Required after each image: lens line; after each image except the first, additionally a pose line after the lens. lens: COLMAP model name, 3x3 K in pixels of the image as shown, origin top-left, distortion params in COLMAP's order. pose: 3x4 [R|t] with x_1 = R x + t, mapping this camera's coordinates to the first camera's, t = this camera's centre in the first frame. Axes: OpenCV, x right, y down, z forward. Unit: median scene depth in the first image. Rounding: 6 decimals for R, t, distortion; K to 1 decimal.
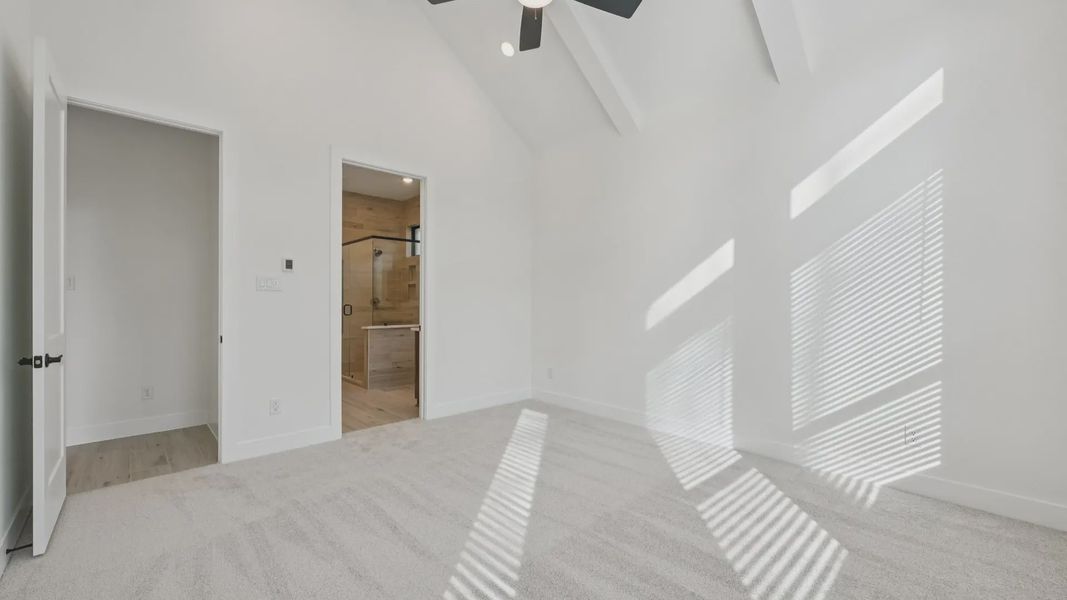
lens RADIAL K [[426.2, 0, 535.8], [0, 426.2, 304.6], [0, 0, 1]] dist [-0.000882, -0.000008]
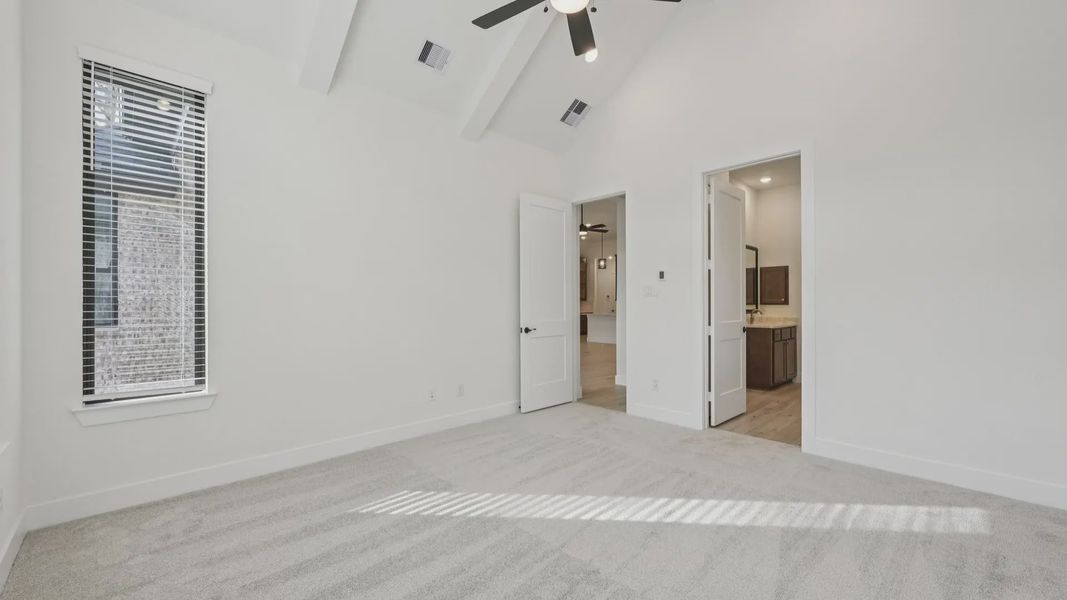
lens RADIAL K [[423.0, 0, 535.0], [0, 423.0, 301.3], [0, 0, 1]] dist [0.000109, 0.000142]
pose [[0.013689, -0.006917, -0.999882, 0.726854], [-0.006392, 0.999955, -0.007005, -0.004863], [0.999886, 0.006487, 0.013644, 0.653628]]
